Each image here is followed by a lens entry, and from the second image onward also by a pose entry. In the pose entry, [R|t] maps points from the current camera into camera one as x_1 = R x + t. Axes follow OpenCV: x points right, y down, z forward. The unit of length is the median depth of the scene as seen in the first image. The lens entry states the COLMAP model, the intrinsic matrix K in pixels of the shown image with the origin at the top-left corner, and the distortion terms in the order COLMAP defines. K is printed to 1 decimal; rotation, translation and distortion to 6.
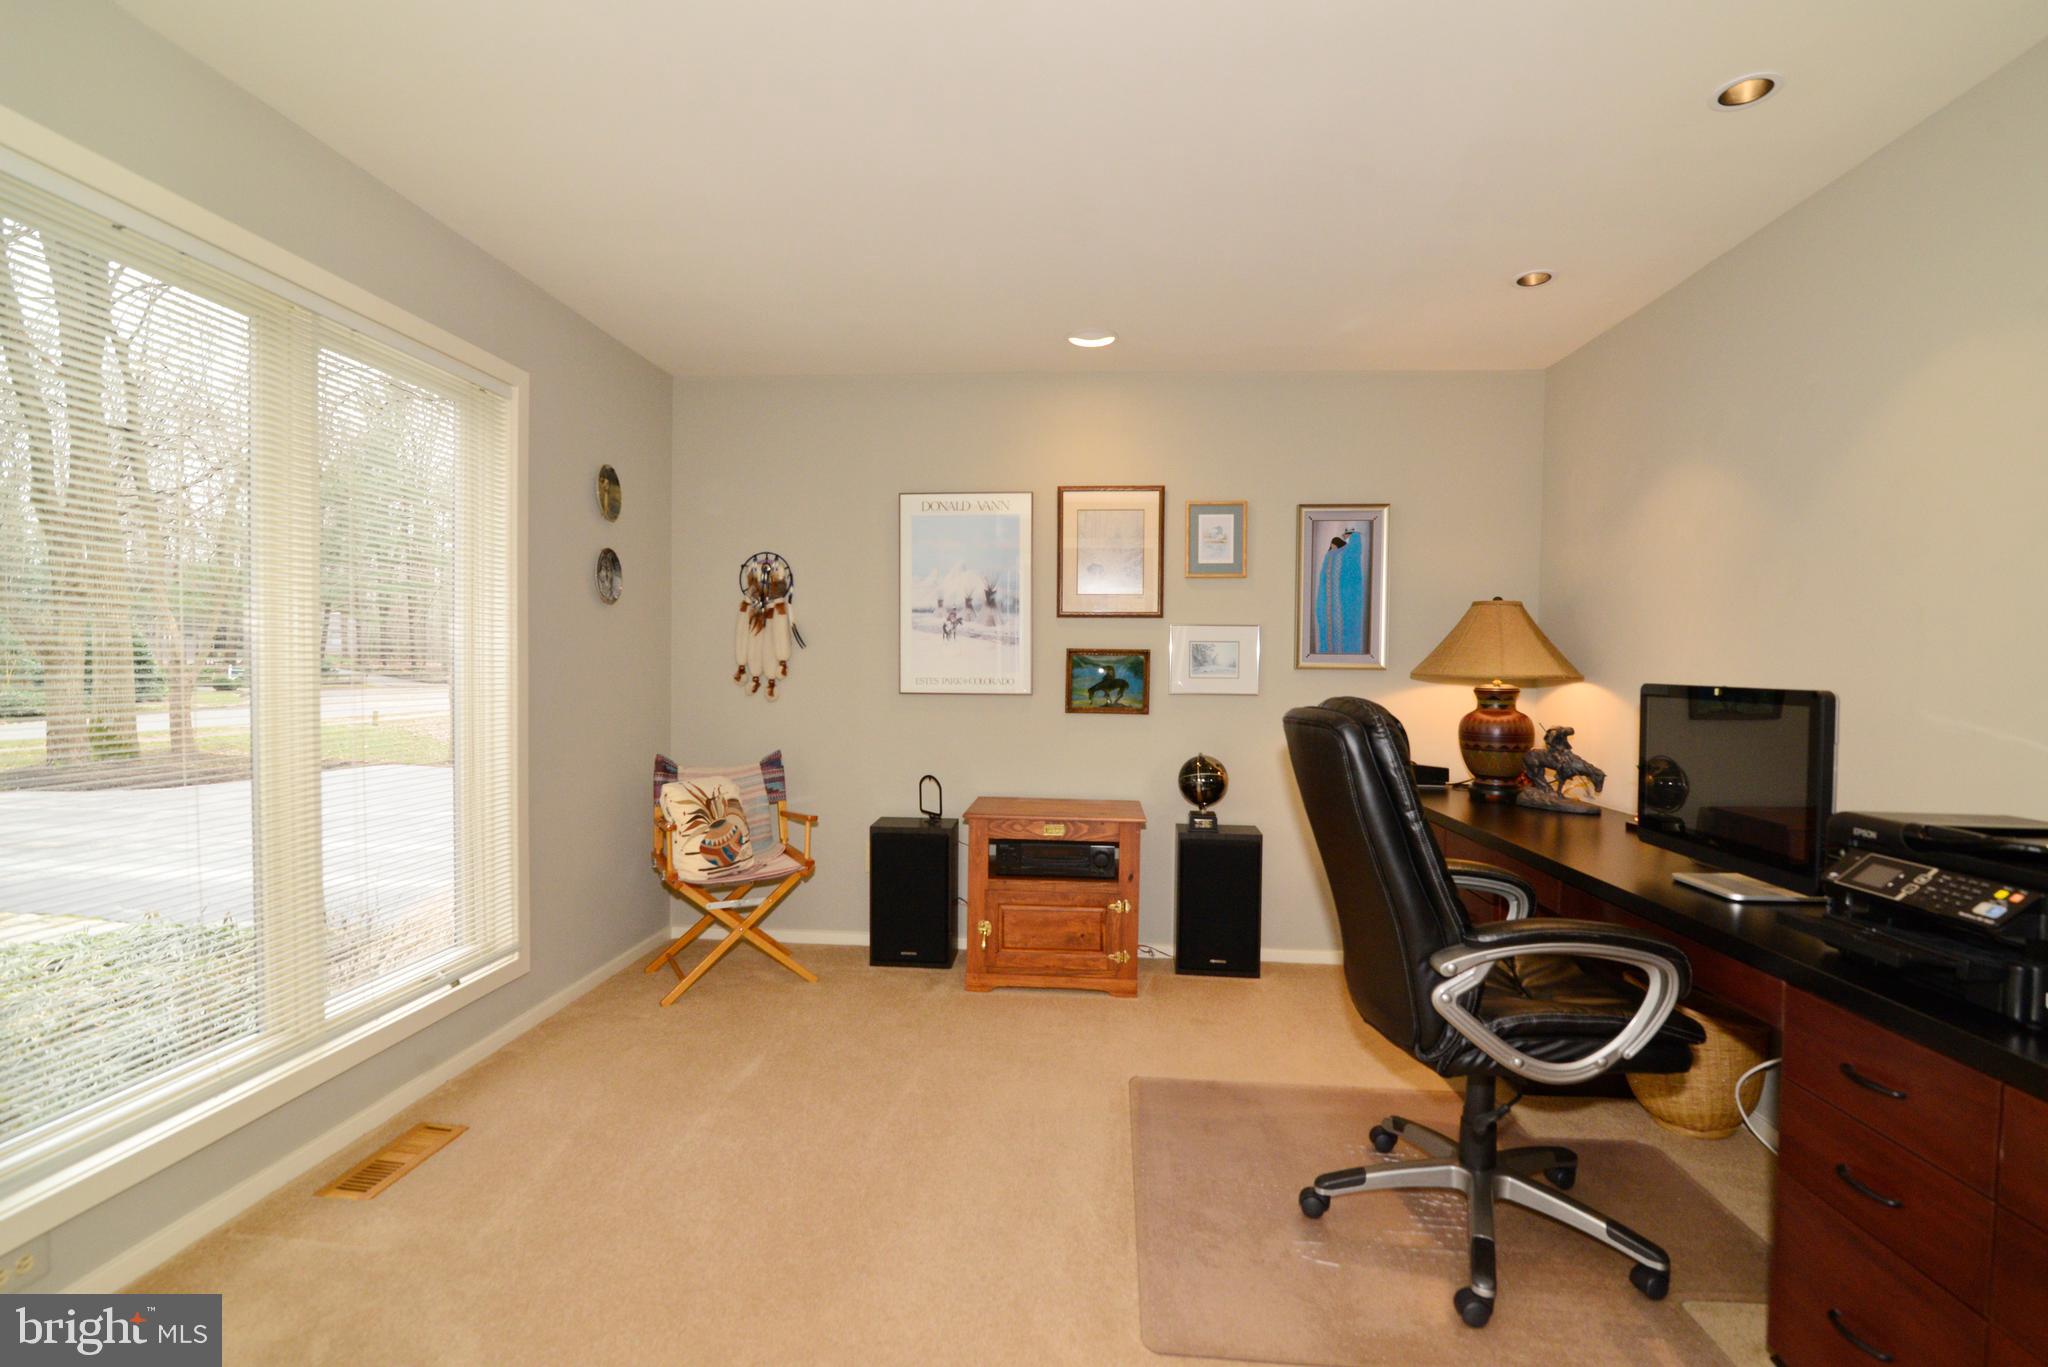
lens RADIAL K [[934.3, 0, 1024.6], [0, 934.3, 683.3], [0, 0, 1]] dist [-0.005798, -0.000535]
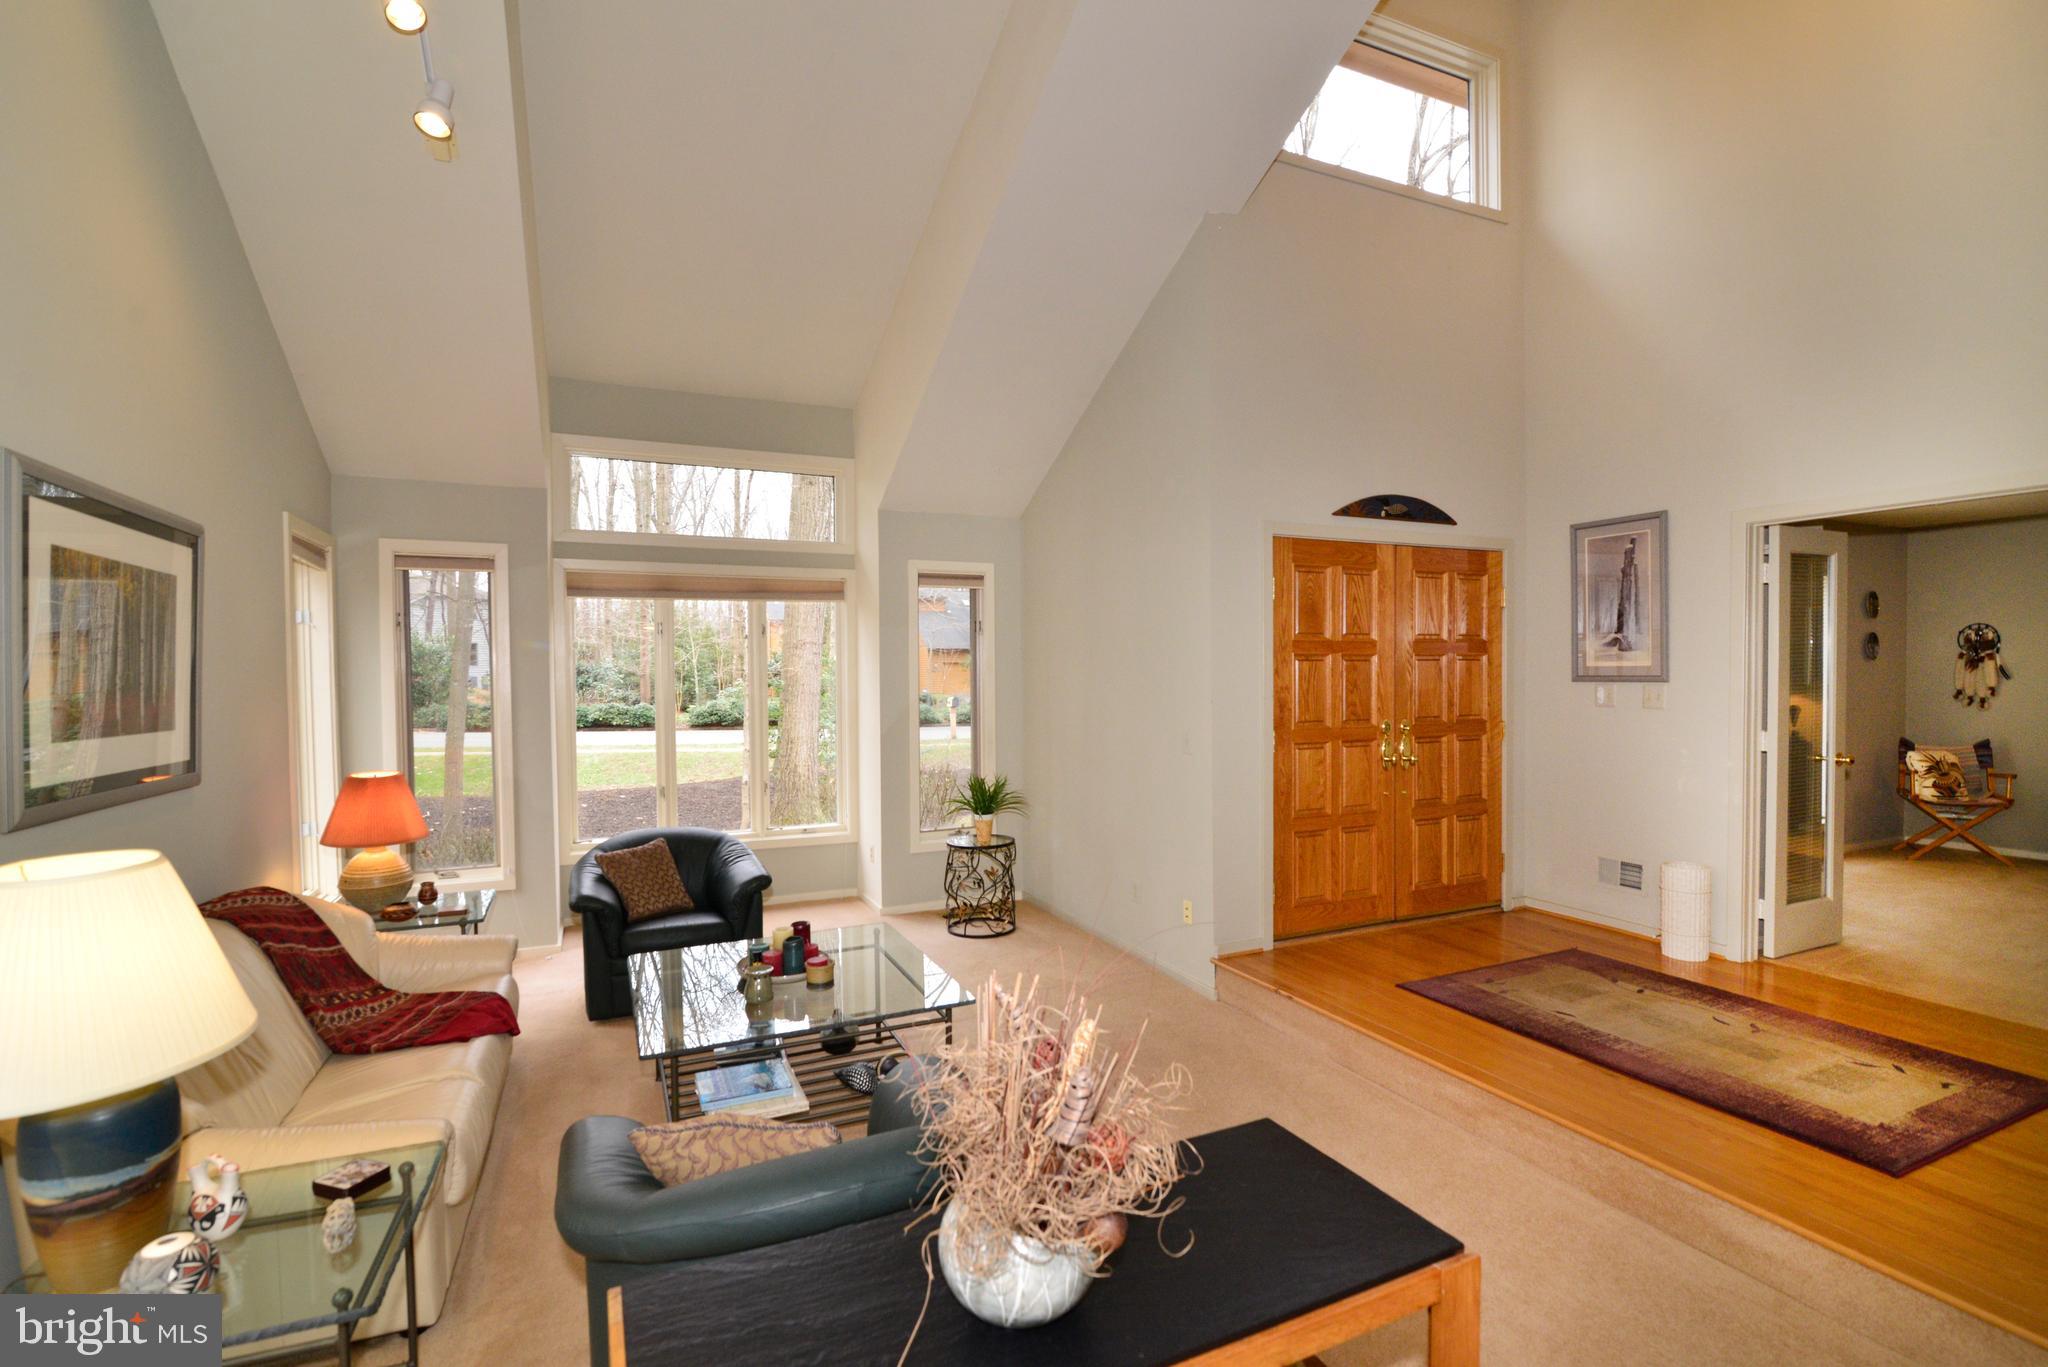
lens RADIAL K [[934.3, 0, 1026.8], [0, 934.3, 679.4], [0, 0, 1]] dist [-0.005798, -0.000535]
pose [[0.482473, 0.001745, -0.875909, 0.389170], [-0.002438, 0.999997, 0.000650, -0.036914], [0.875908, 0.001822, 0.482476, -1.412231]]
